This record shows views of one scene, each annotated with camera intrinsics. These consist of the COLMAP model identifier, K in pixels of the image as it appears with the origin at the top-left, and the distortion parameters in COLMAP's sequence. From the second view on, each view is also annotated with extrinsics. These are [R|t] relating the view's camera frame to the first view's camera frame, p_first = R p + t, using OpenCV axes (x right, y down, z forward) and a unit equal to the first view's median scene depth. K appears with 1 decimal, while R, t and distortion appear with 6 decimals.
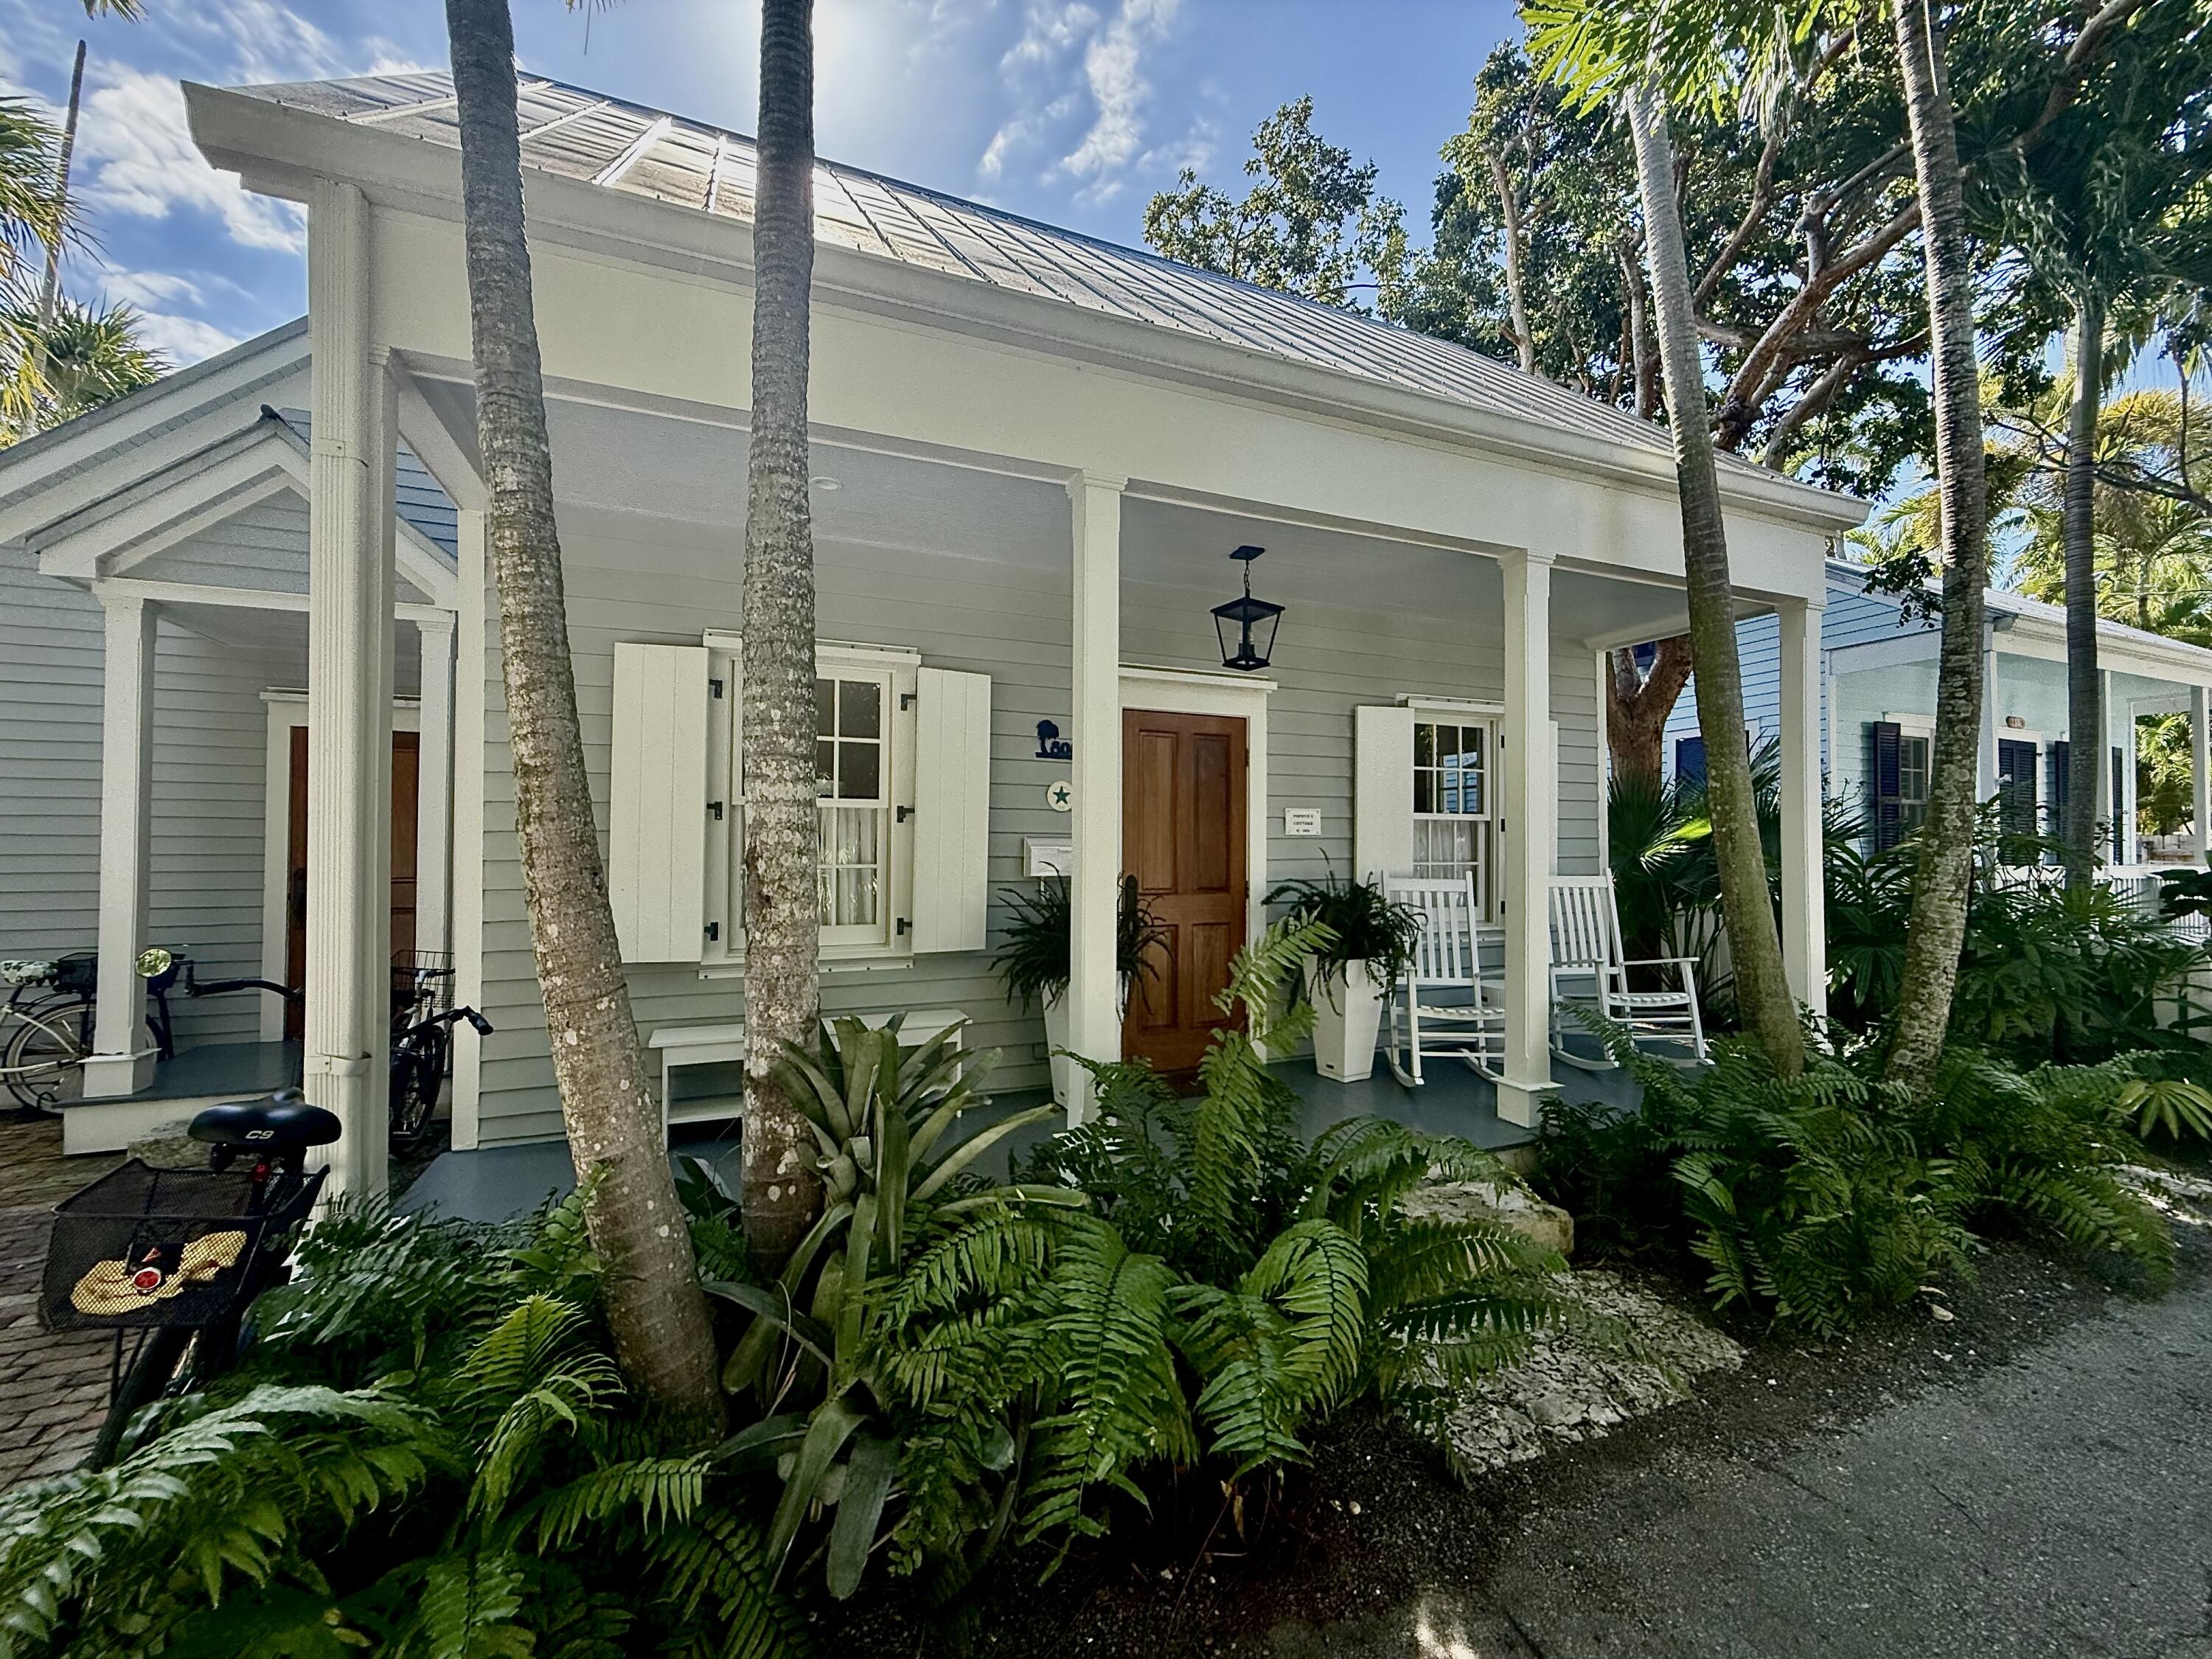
lens RADIAL K [[881.6, 0, 1109.4], [0, 881.6, 834.4], [0, 0, 1]] dist [-0.000847, -0.000161]
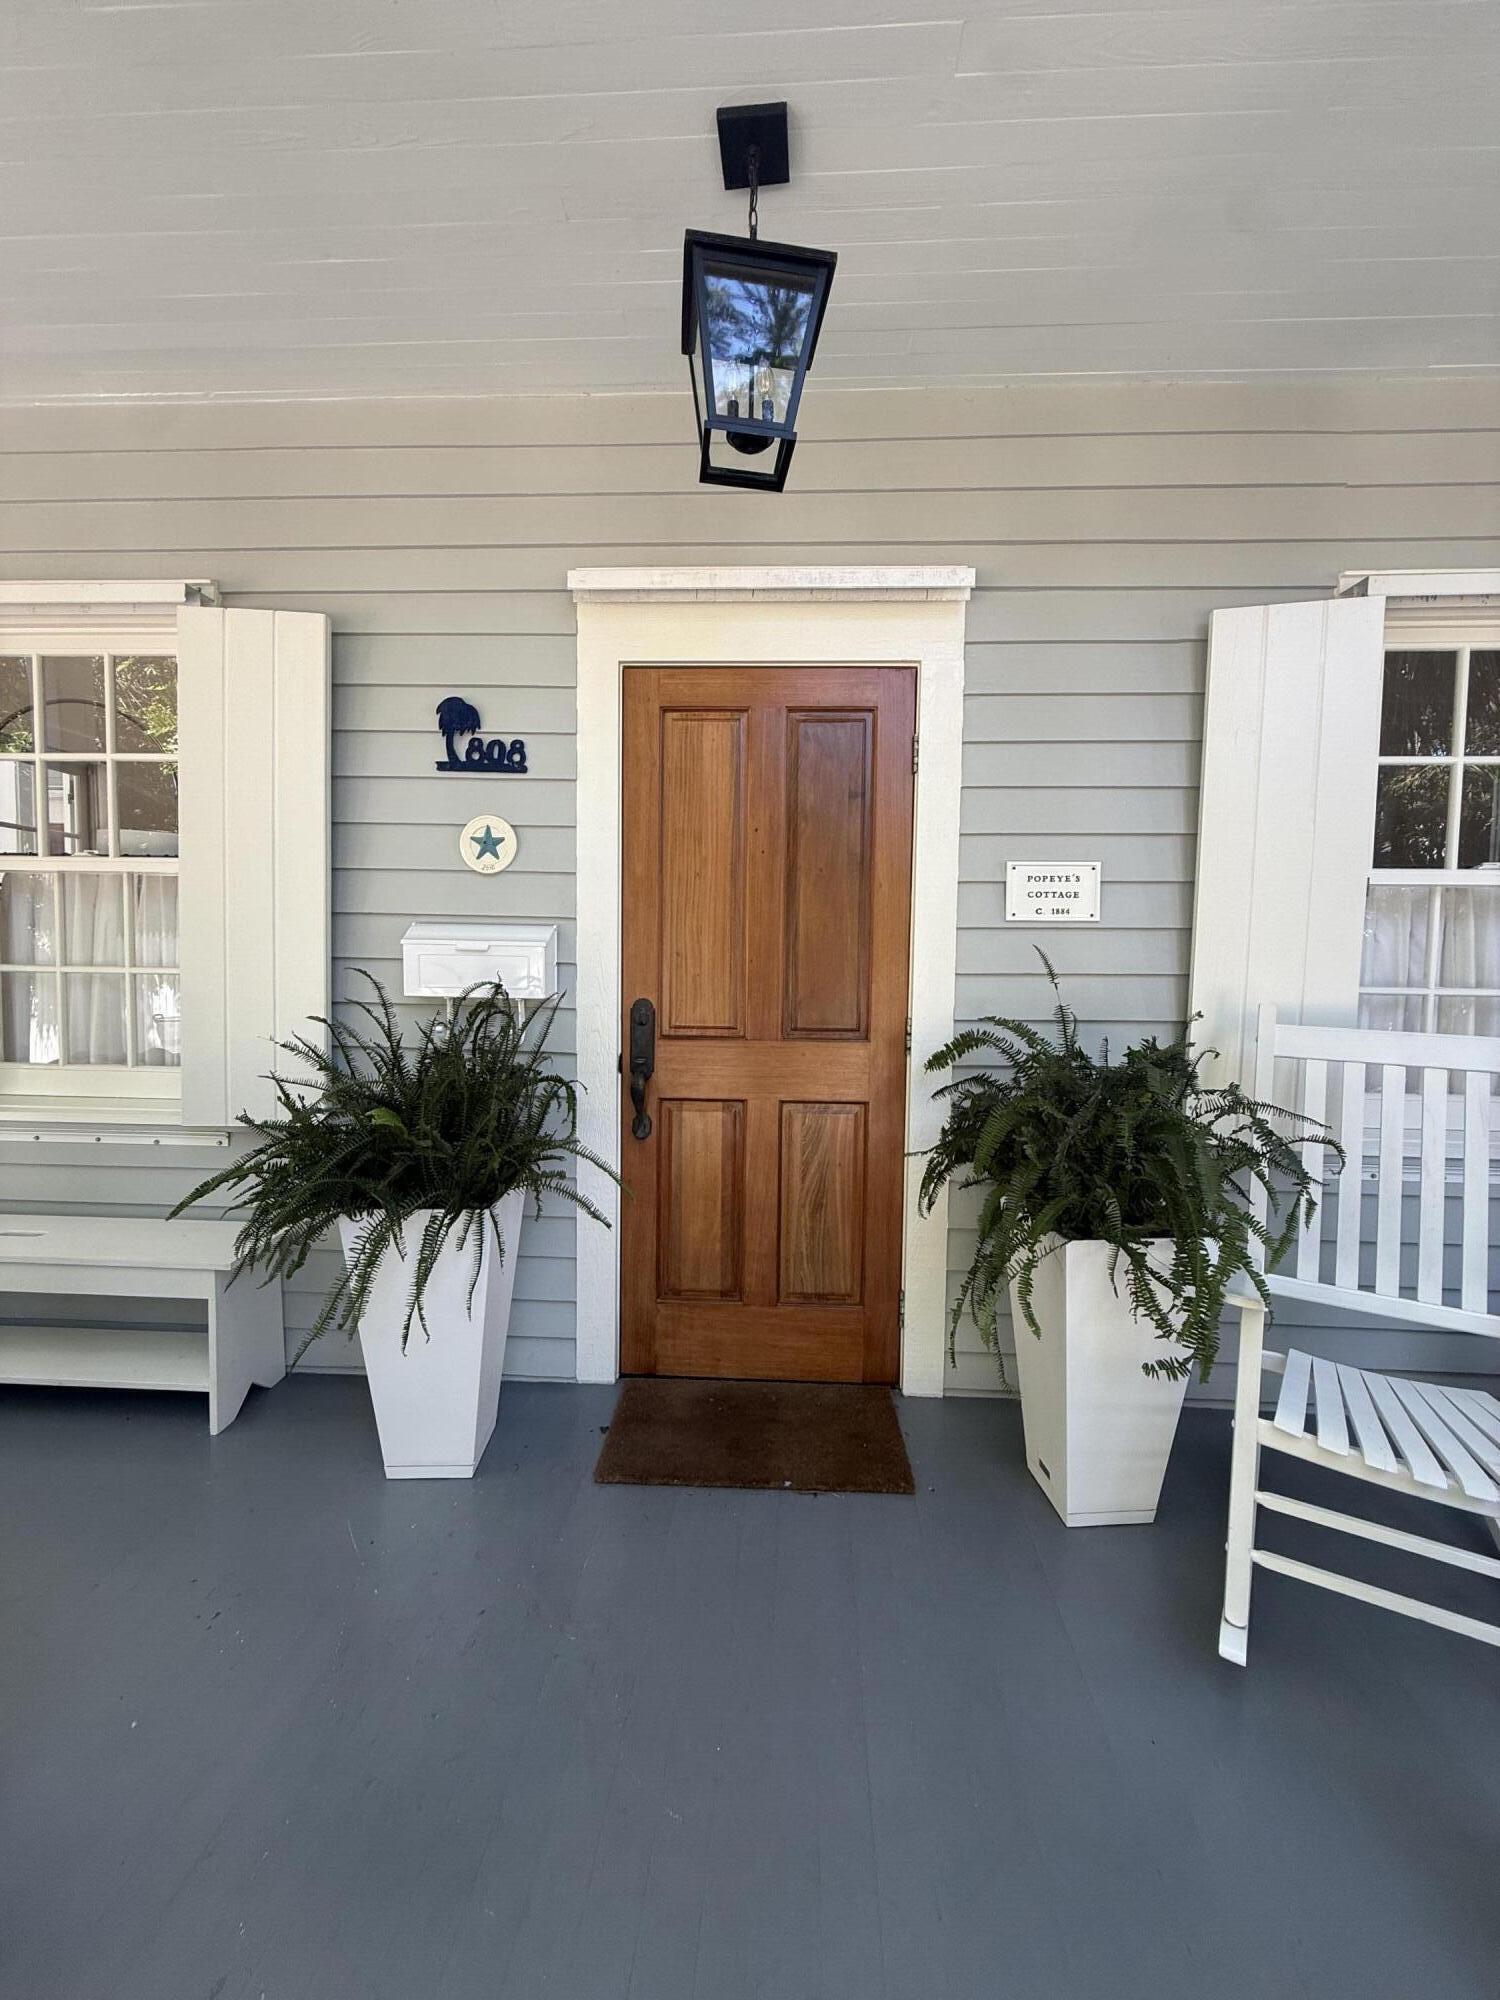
lens RADIAL K [[797.1, 0, 752.6], [0, 797.1, 994.6], [0, 0, 1]] dist [-0.000847, -0.000161]
pose [[0.903881, 0.038384, -0.426059, 0.264000], [-0.000788, 0.996114, 0.088068, 0.003012], [0.427784, -0.079267, 0.900399, 0.574440]]
